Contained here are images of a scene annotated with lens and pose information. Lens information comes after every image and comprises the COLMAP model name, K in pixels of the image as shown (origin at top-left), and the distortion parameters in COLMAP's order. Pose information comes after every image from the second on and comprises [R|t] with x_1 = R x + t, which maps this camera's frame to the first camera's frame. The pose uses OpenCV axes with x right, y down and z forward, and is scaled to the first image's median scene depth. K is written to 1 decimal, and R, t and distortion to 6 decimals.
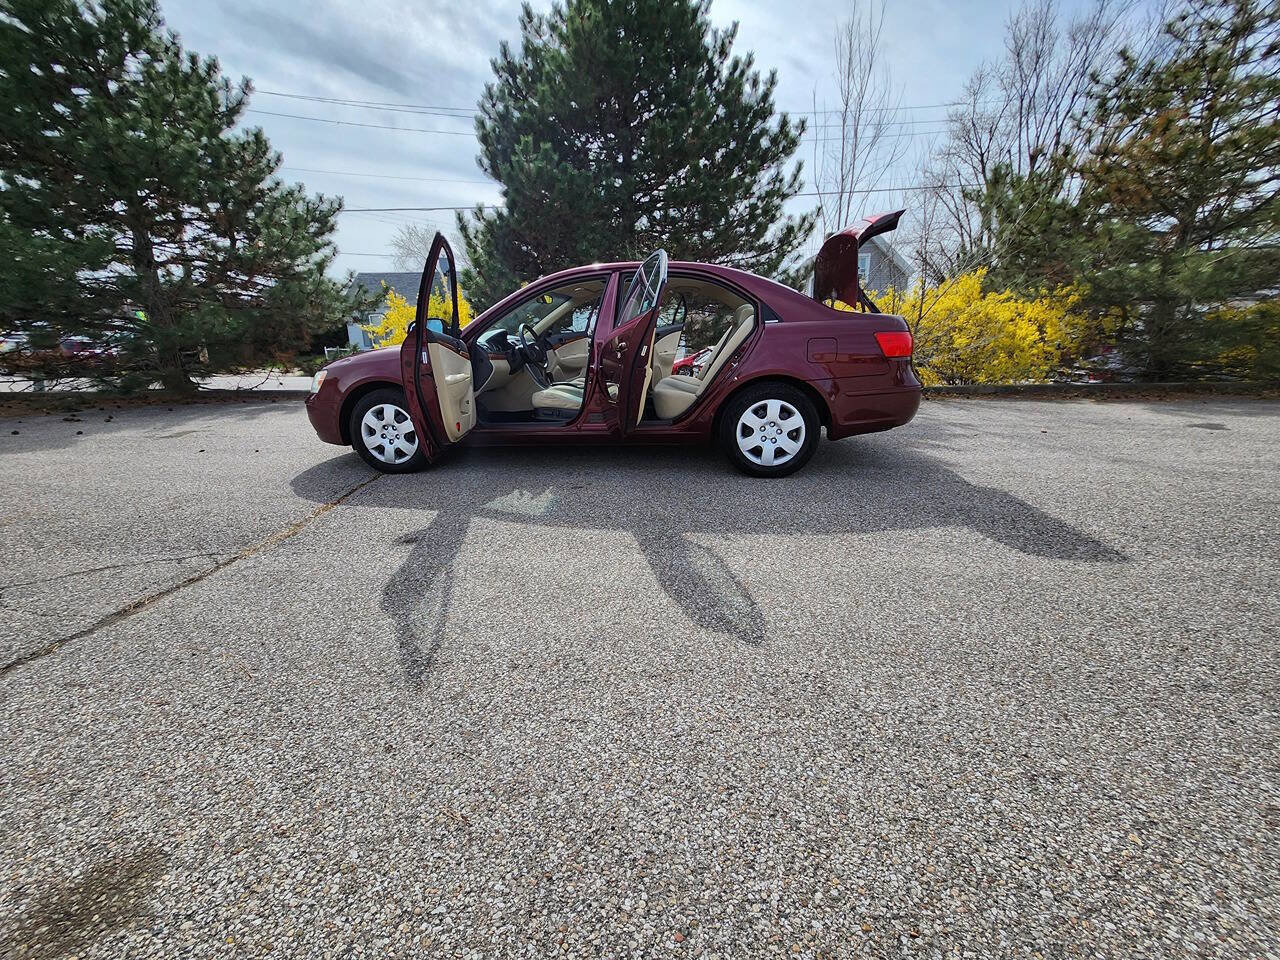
lens RADIAL K [[503.2, 0, 640.0], [0, 503.2, 480.0], [0, 0, 1]] dist [-0.001076, -0.000314]
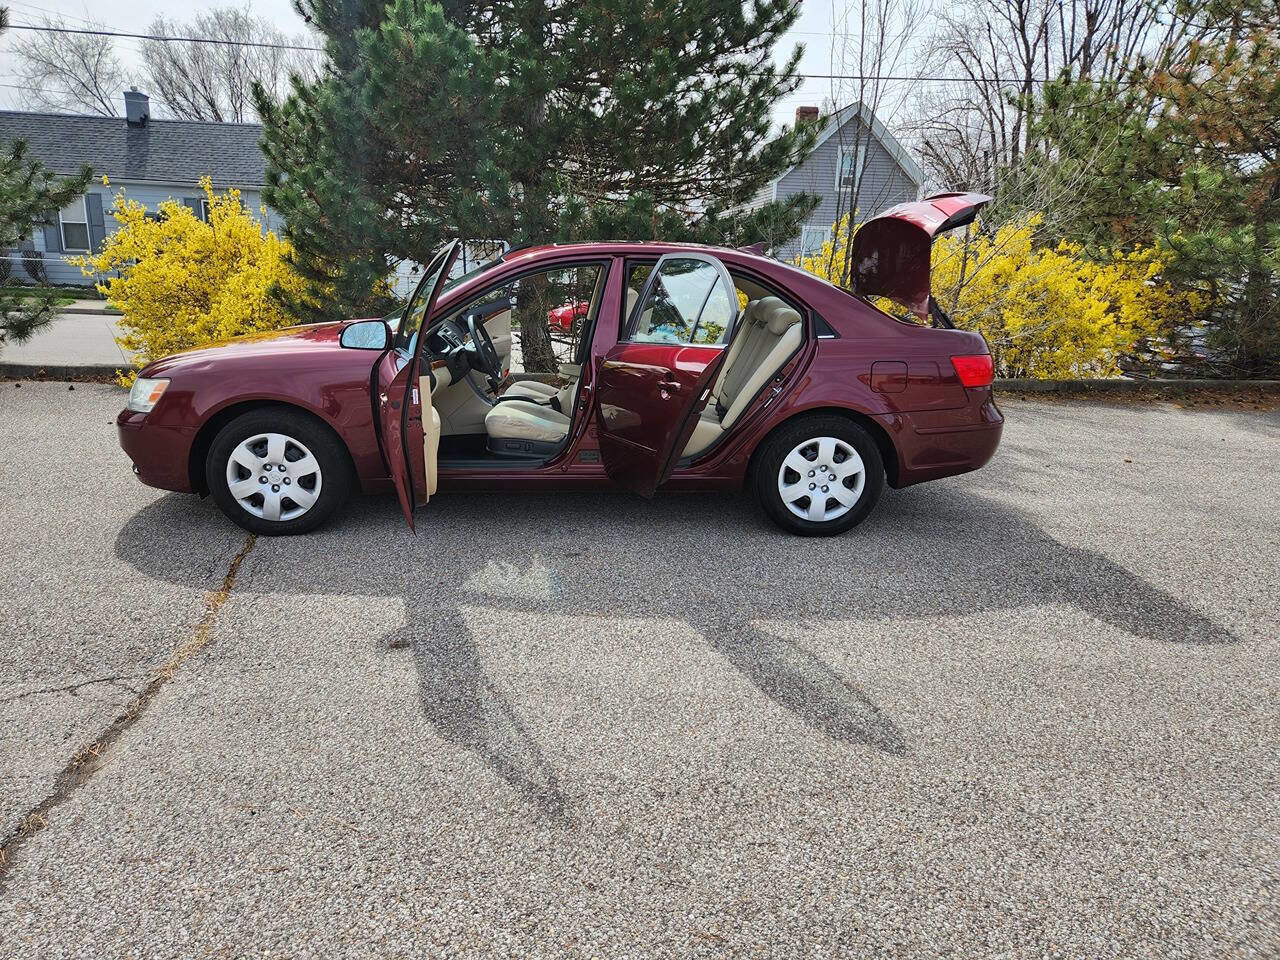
lens RADIAL K [[878.0, 0, 609.7], [0, 878.0, 482.0], [0, 0, 1]] dist [0.072544, -0.064061]
pose [[0.982666, -0.006769, 0.185261, -0.321449], [0.005967, 0.999970, 0.004886, -0.101671], [-0.185288, -0.003696, 0.982677, -0.277608]]
